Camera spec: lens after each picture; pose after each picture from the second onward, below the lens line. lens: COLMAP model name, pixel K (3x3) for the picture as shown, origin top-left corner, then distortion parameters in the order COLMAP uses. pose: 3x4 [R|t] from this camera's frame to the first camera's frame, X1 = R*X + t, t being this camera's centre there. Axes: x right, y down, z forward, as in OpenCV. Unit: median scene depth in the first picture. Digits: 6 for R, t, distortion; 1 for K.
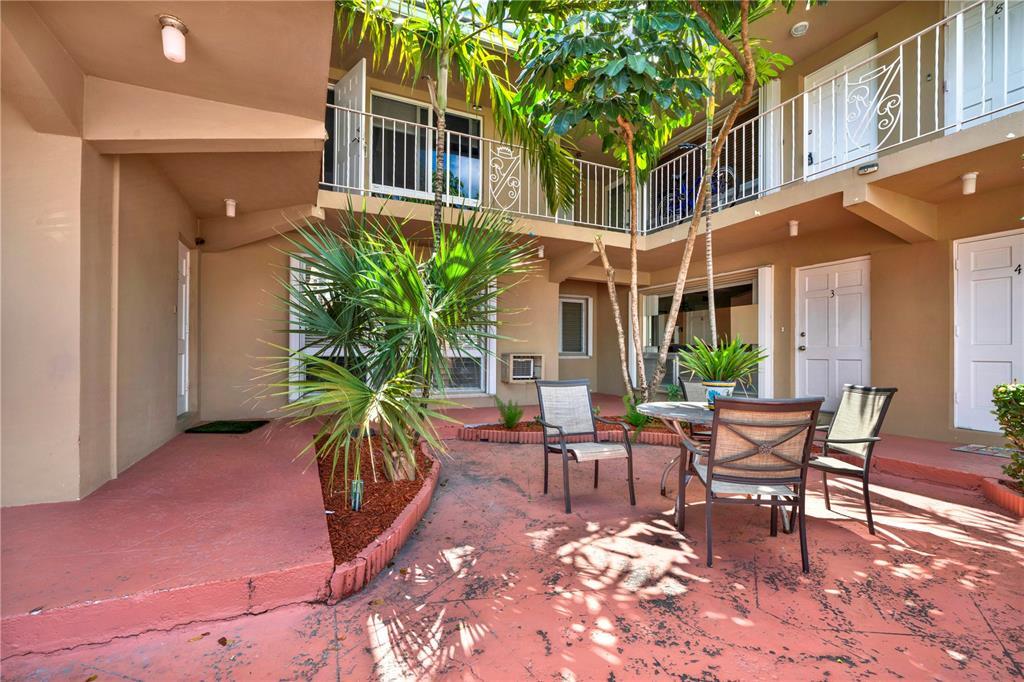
lens RADIAL K [[448.1, 0, 510.1], [0, 448.1, 350.6], [0, 0, 1]] dist [0.001257, 0.000085]
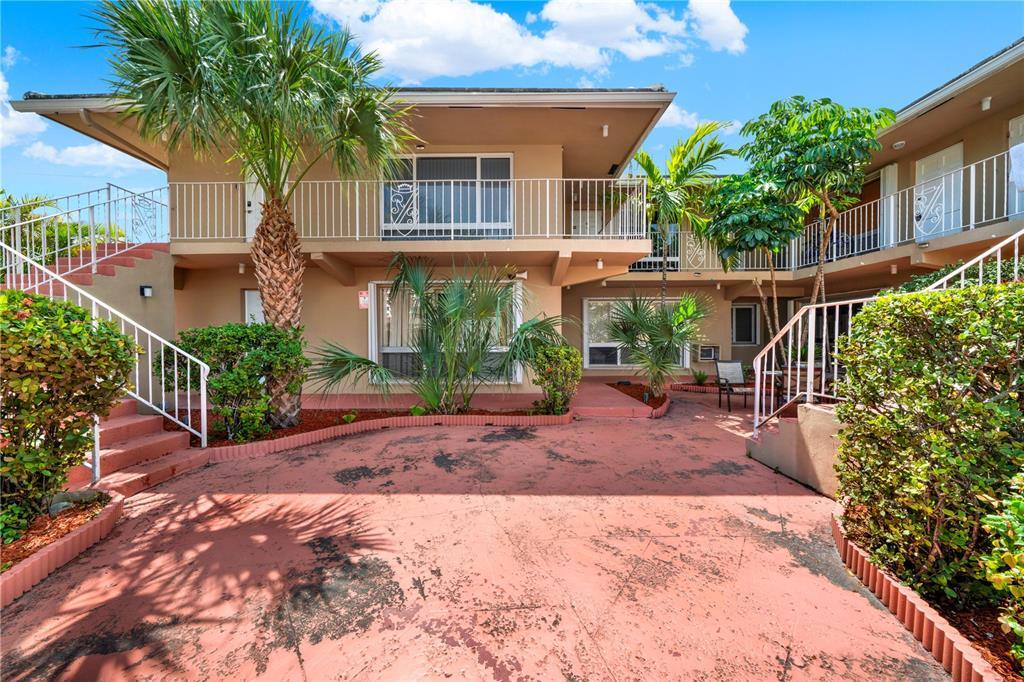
lens RADIAL K [[392.1, 0, 512.0], [0, 392.1, 341.0], [0, 0, 1]] dist [-0.000212, 0.000097]
pose [[0.911665, -0.003980, -0.410914, -0.040384], [0.011382, 0.999814, 0.015567, -0.045827], [0.410776, -0.018868, 0.911541, -0.777591]]
